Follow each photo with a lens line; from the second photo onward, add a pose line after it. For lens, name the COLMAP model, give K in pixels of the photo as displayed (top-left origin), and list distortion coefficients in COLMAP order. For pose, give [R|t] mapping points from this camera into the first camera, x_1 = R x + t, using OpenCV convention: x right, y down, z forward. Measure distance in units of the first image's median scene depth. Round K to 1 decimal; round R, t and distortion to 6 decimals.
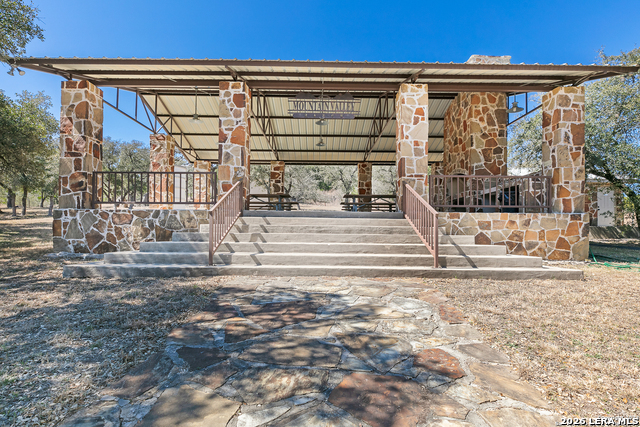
lens RADIAL K [[329.1, 0, 356.8], [0, 329.1, 211.0], [0, 0, 1]] dist [0.005837, 0.000170]
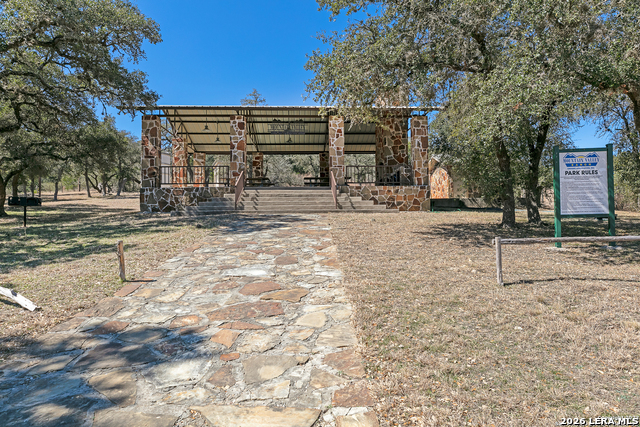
lens RADIAL K [[443.3, 0, 316.2], [0, 443.3, 221.5], [0, 0, 1]] dist [-0.003887, 0.000167]
pose [[0.996676, -0.006564, -0.081198, 0.238622], [0.010445, 0.998818, 0.047471, 0.074641], [0.080790, -0.048162, 0.995567, -1.358500]]
